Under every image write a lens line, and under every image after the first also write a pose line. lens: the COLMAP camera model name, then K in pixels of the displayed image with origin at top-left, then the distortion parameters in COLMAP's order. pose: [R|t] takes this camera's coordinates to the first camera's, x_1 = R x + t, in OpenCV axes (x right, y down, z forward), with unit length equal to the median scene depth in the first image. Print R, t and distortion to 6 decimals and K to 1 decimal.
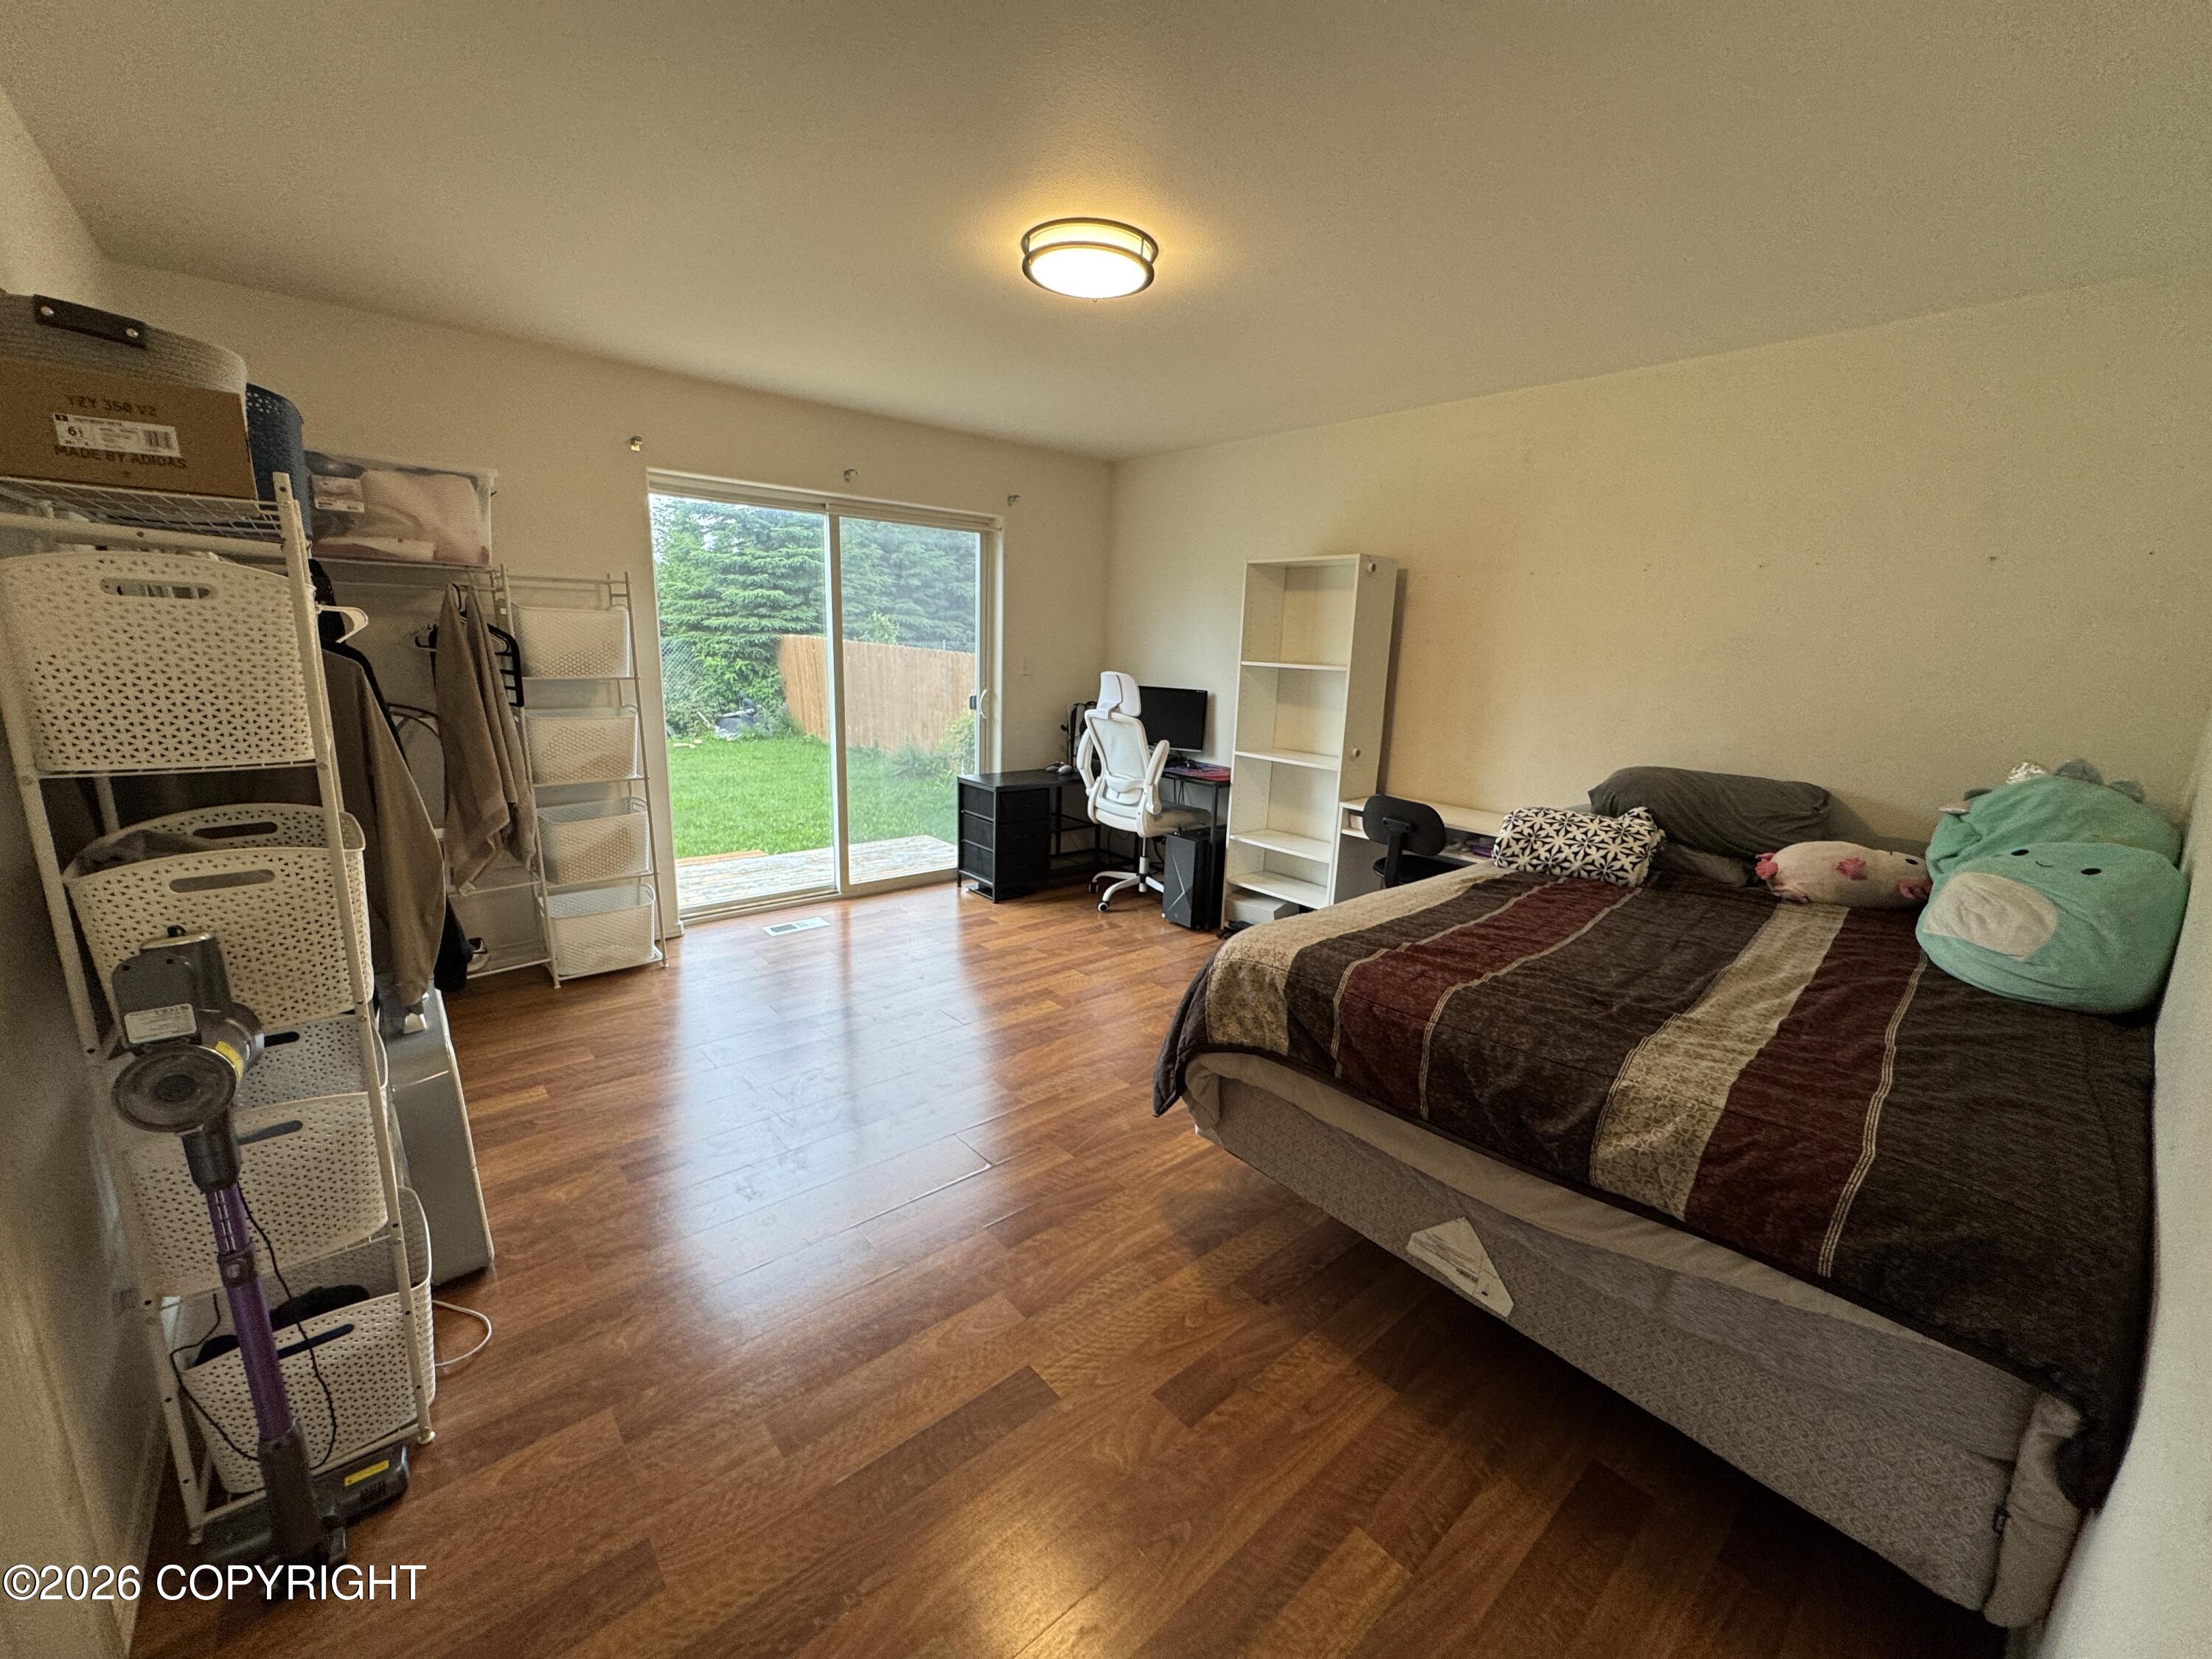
lens RADIAL K [[876.8, 0, 1105.4], [0, 876.8, 832.9], [0, 0, 1]] dist [-0.003126, 0.000125]
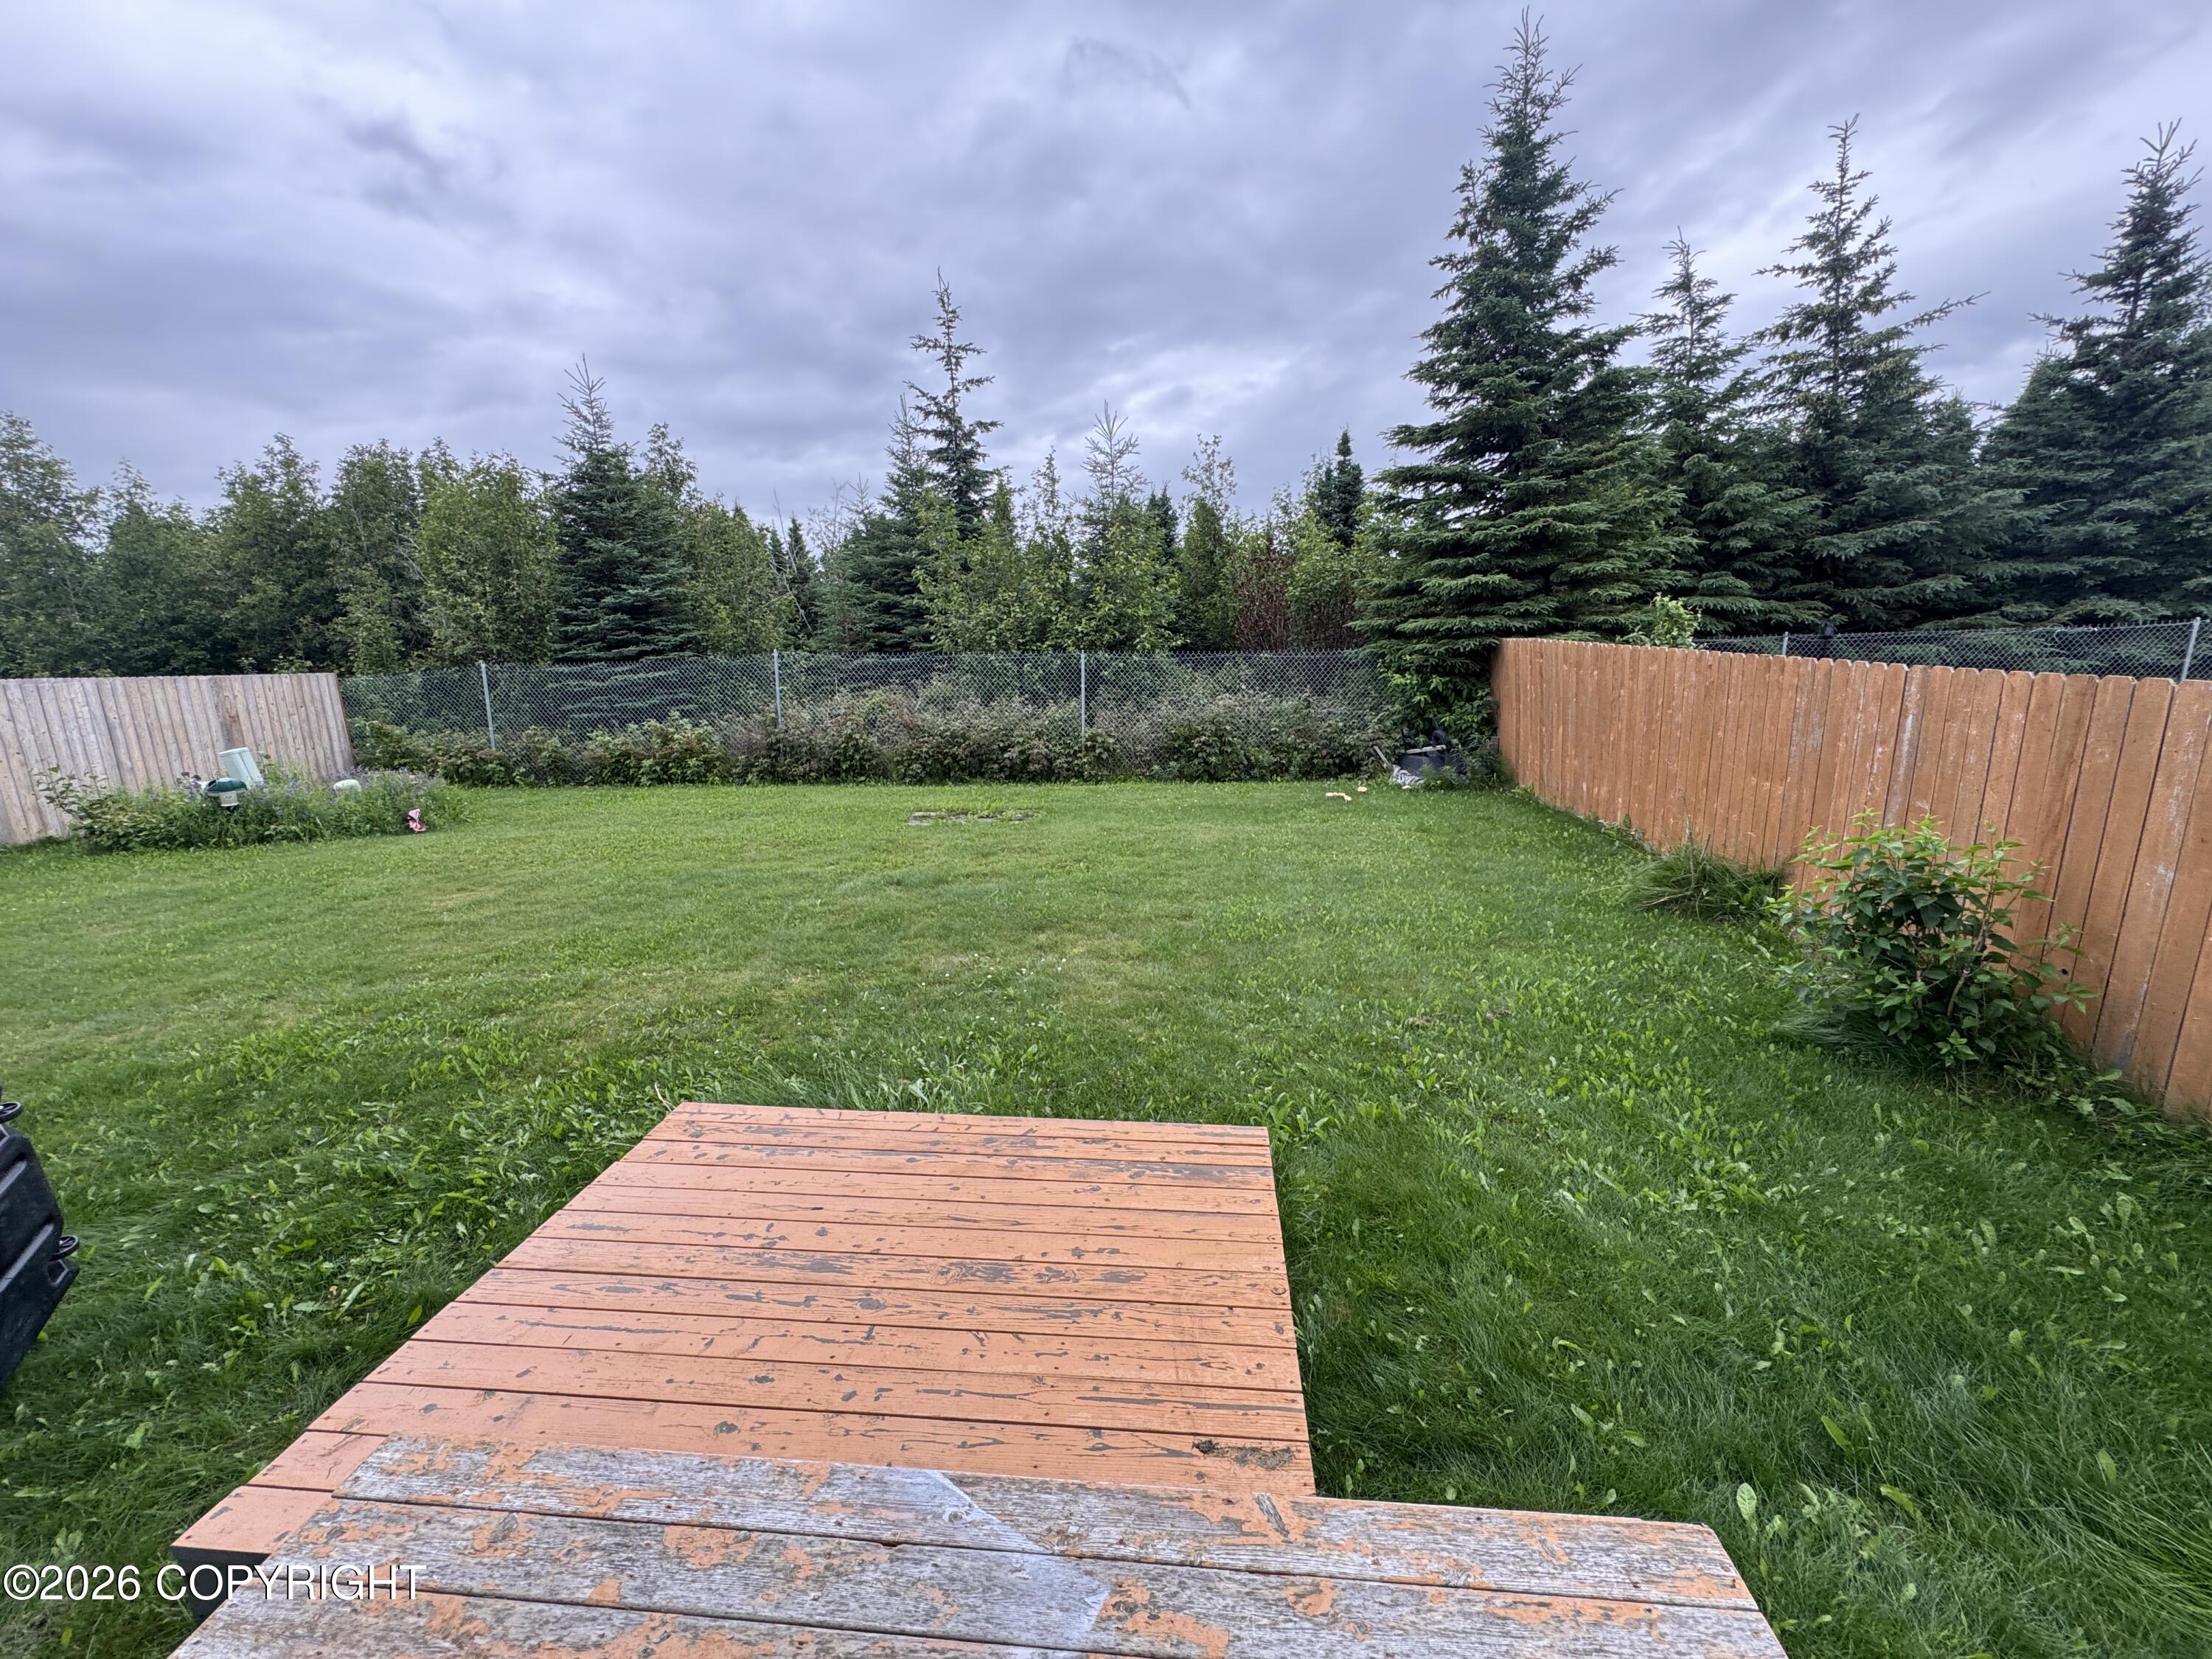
lens RADIAL K [[876.8, 0, 1110.1], [0, 876.8, 825.9], [0, 0, 1]] dist [-0.003126, 0.000125]
pose [[0.689316, 0.105990, -0.716666, -0.071851], [-0.109891, 0.993090, 0.041175, -0.074799], [0.716078, 0.050373, 0.696200, 0.309291]]
